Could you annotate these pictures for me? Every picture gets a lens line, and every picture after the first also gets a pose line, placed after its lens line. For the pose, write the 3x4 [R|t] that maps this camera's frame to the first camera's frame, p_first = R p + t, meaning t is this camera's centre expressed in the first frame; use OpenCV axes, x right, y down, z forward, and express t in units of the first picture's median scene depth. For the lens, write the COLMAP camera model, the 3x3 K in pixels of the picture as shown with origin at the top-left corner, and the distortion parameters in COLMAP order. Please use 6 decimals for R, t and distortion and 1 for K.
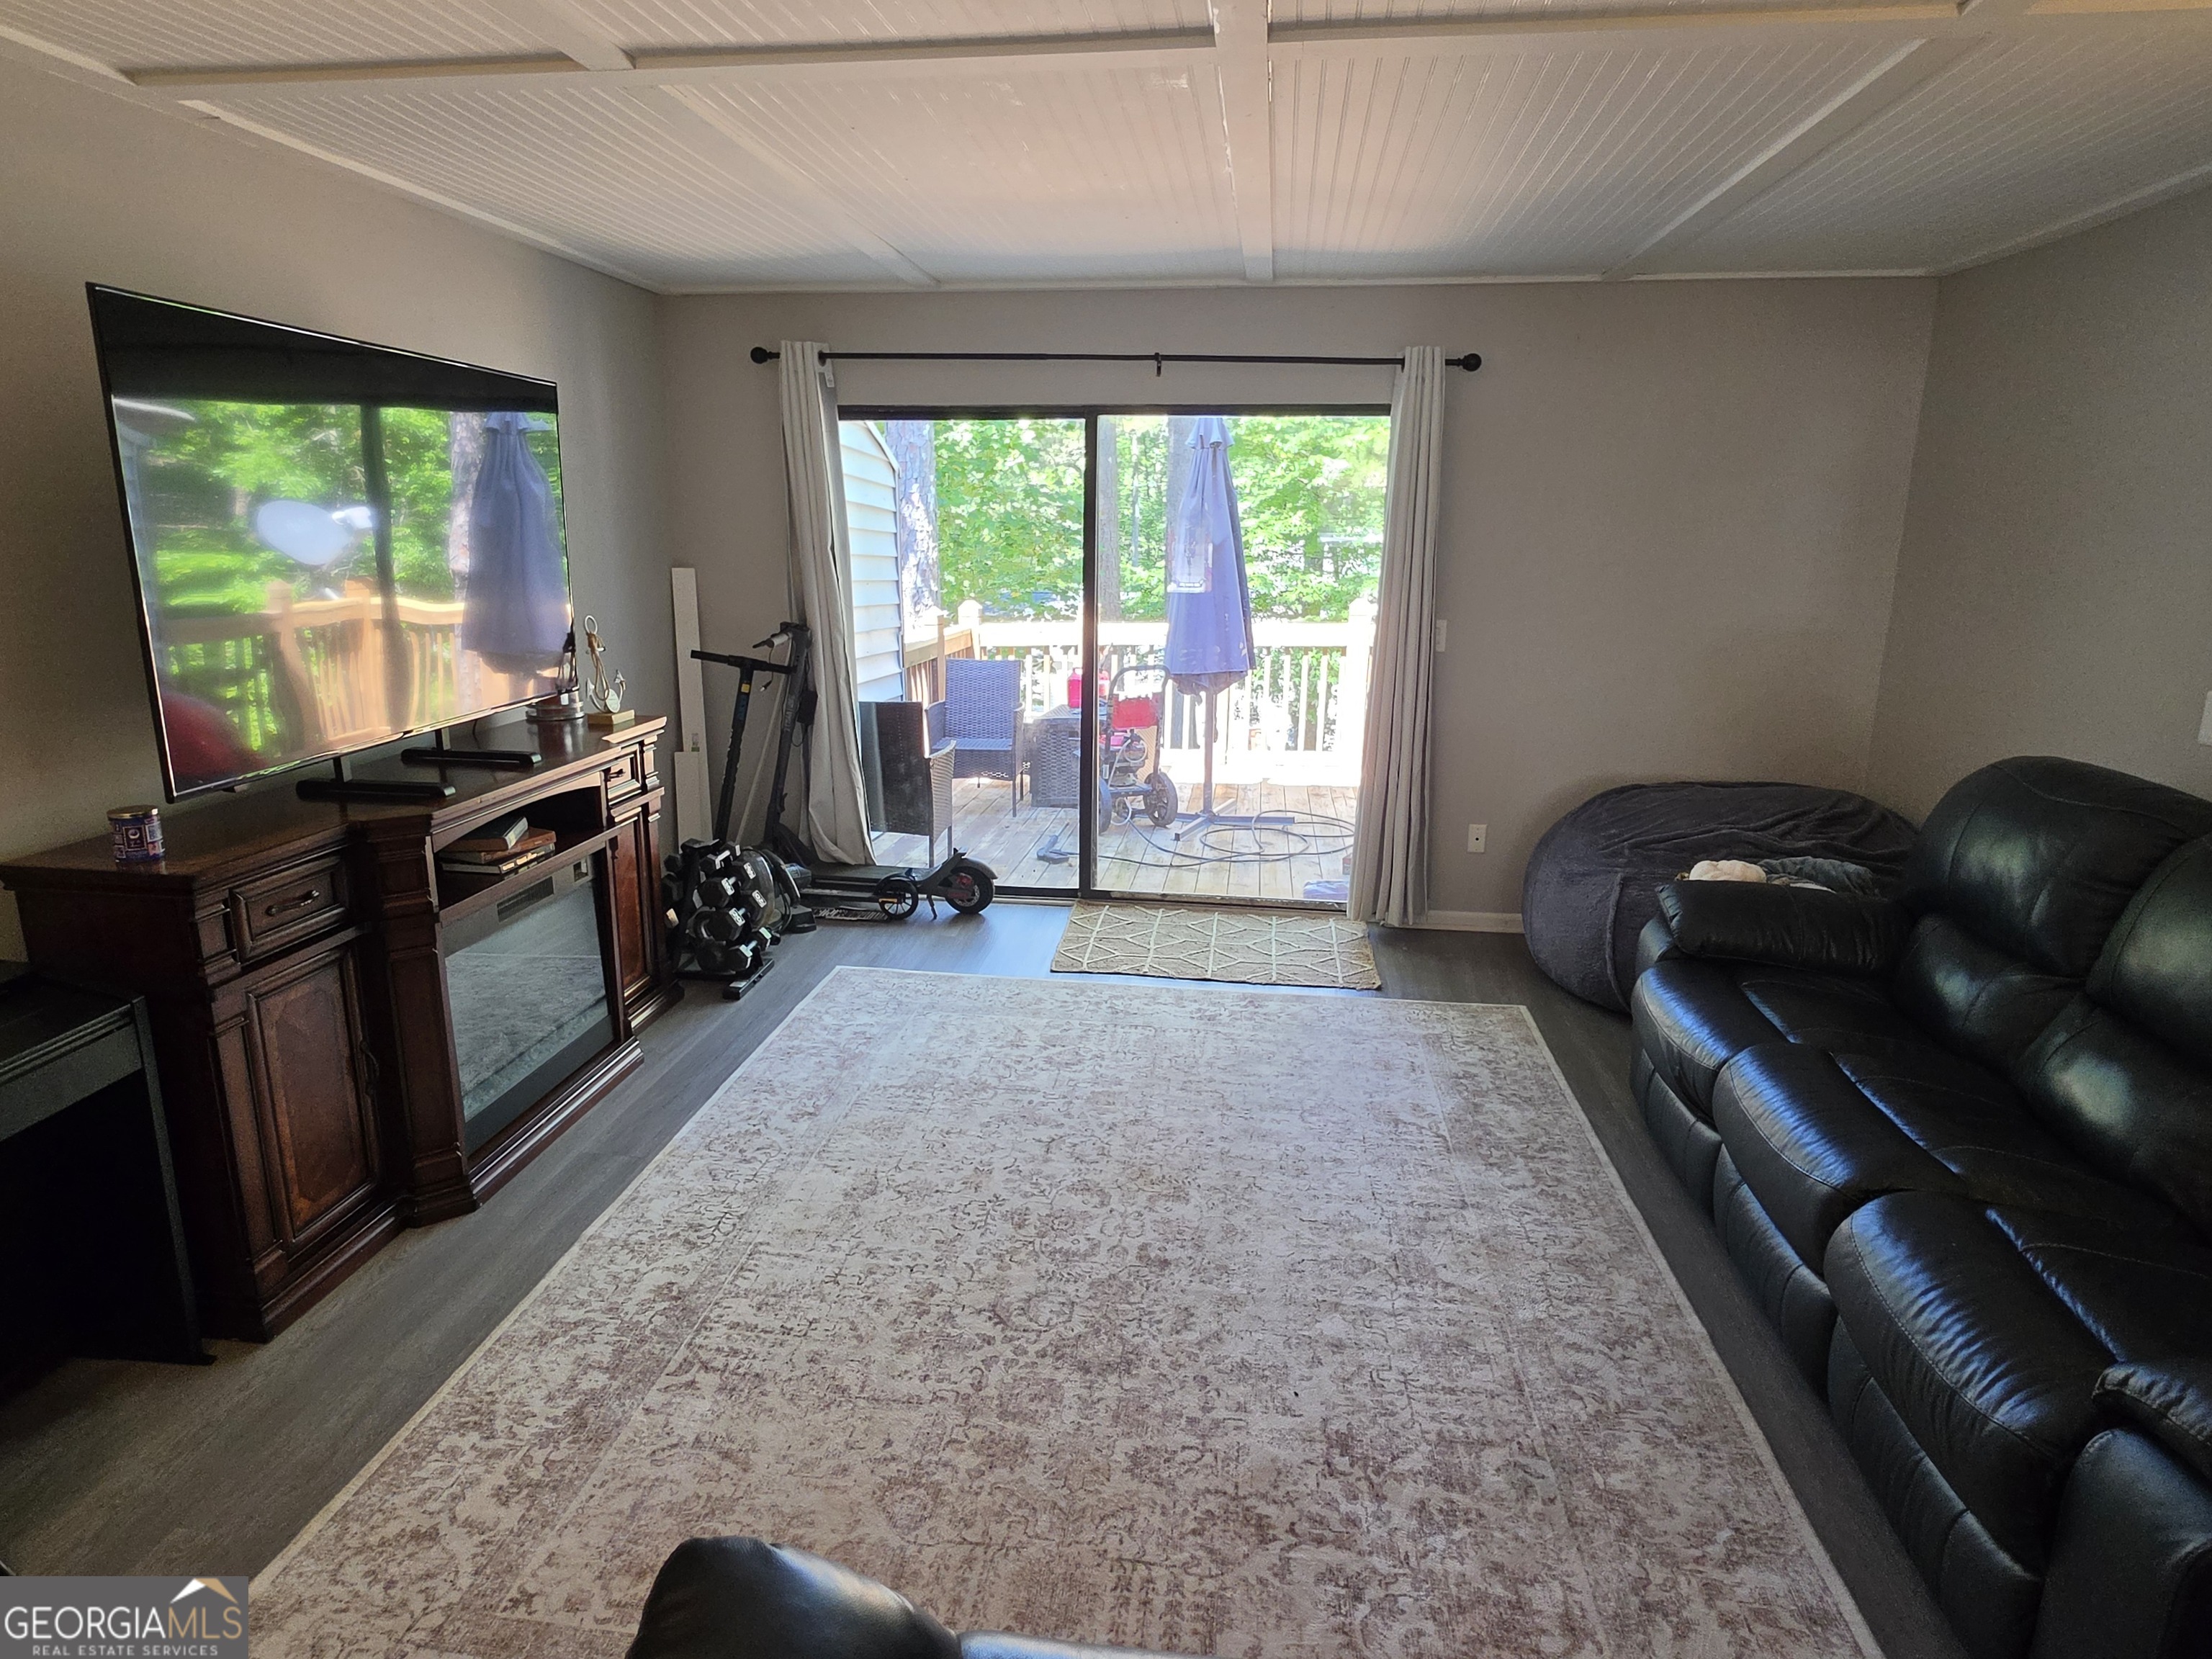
lens RADIAL K [[1278.9, 0, 1109.7], [0, 1278.9, 826.4], [0, 0, 1]] dist [0.022140, -0.000274]
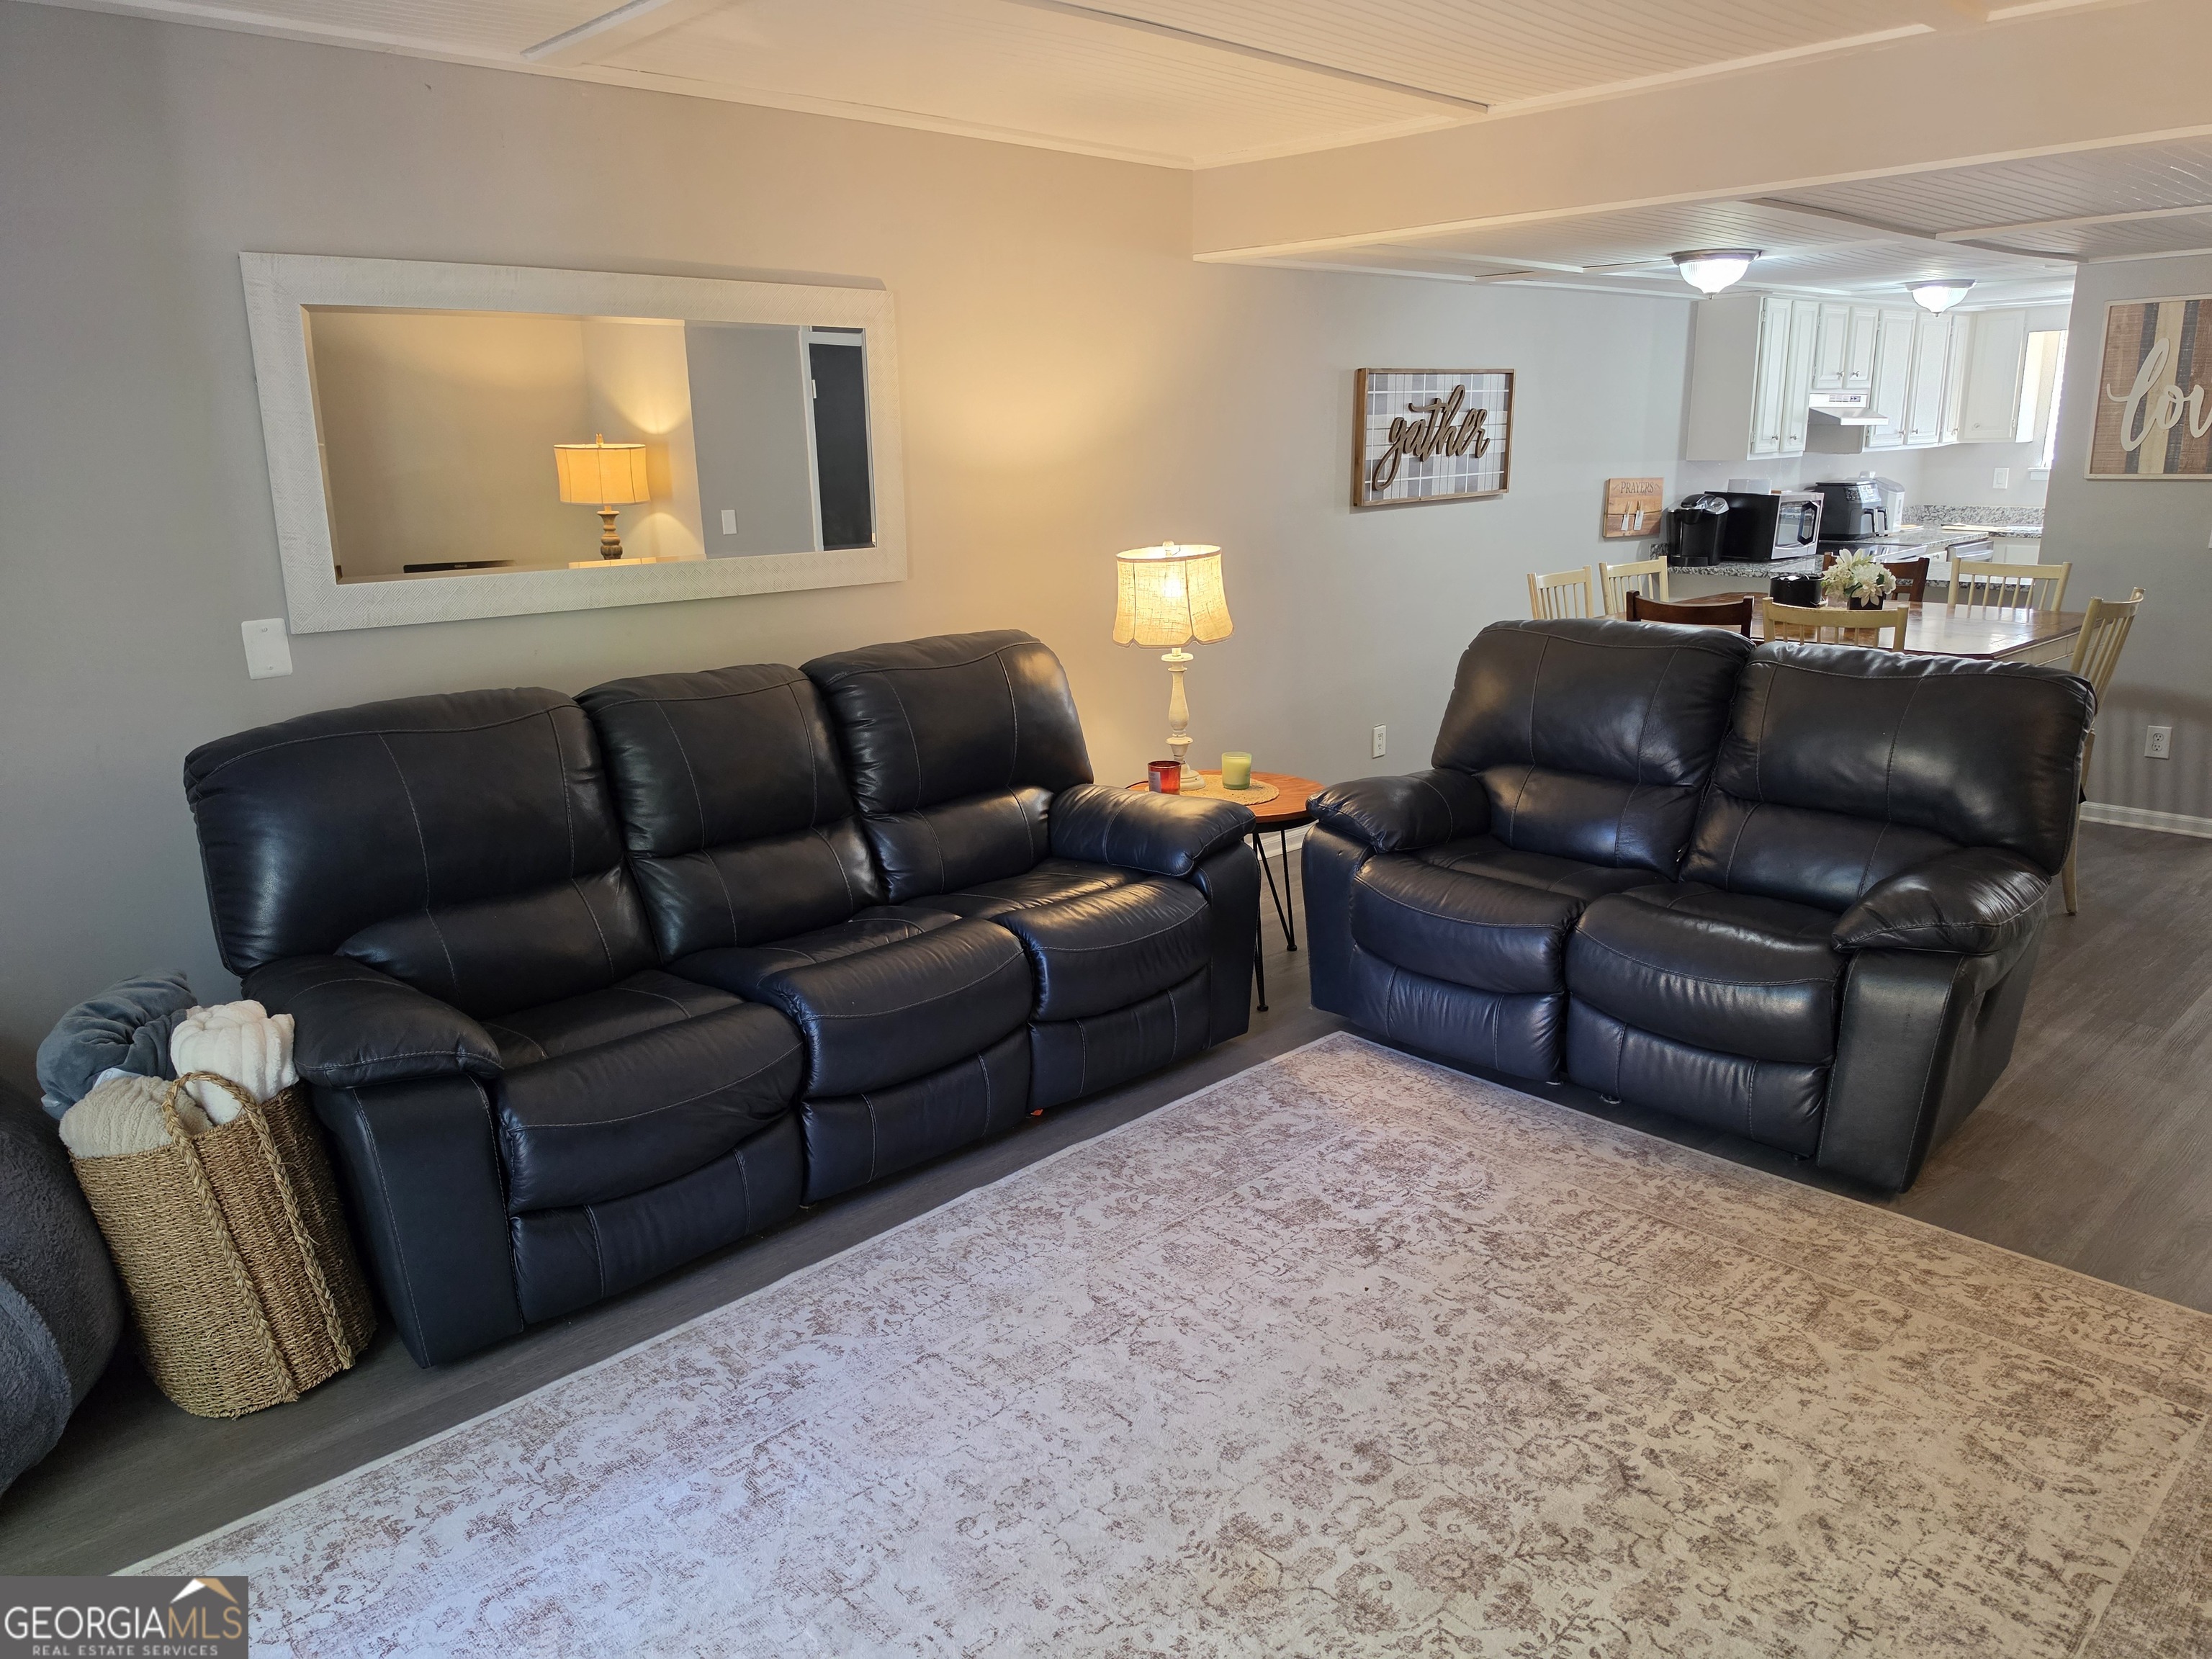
lens RADIAL K [[1572.2, 0, 1103.7], [0, 1572.2, 825.2], [0, 0, 1]] dist [0.050176, -0.031427]
pose [[-0.781105, -0.157869, 0.604112, -0.365908], [0.151446, 0.890719, 0.428583, -0.422711], [-0.605754, 0.426259, -0.671837, 1.713310]]
